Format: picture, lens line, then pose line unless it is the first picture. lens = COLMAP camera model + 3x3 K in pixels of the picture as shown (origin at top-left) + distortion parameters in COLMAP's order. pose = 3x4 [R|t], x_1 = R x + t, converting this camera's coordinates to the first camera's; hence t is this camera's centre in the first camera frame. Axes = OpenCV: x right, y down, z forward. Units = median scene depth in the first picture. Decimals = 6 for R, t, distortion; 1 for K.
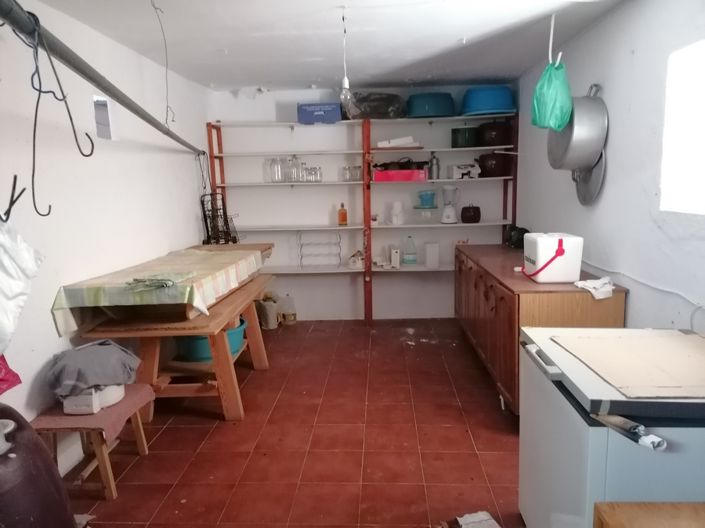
lens RADIAL K [[528.3, 0, 351.9], [0, 528.3, 262.6], [0, 0, 1]] dist [0.069407, 0.001339]
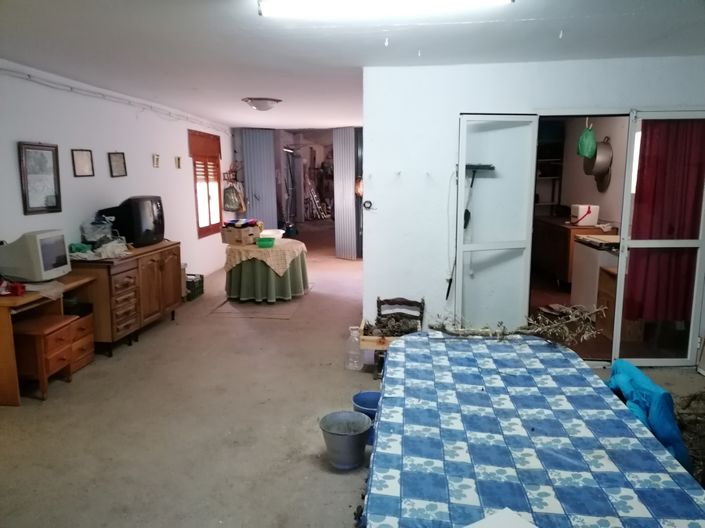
lens RADIAL K [[528.3, 0, 354.1], [0, 528.3, 266.7], [0, 0, 1]] dist [0.069407, 0.001339]
pose [[0.999659, 0.020462, -0.016231, -0.547333], [-0.020110, 0.999565, 0.021581, 0.176457], [0.016666, -0.021248, 0.999635, -1.255725]]
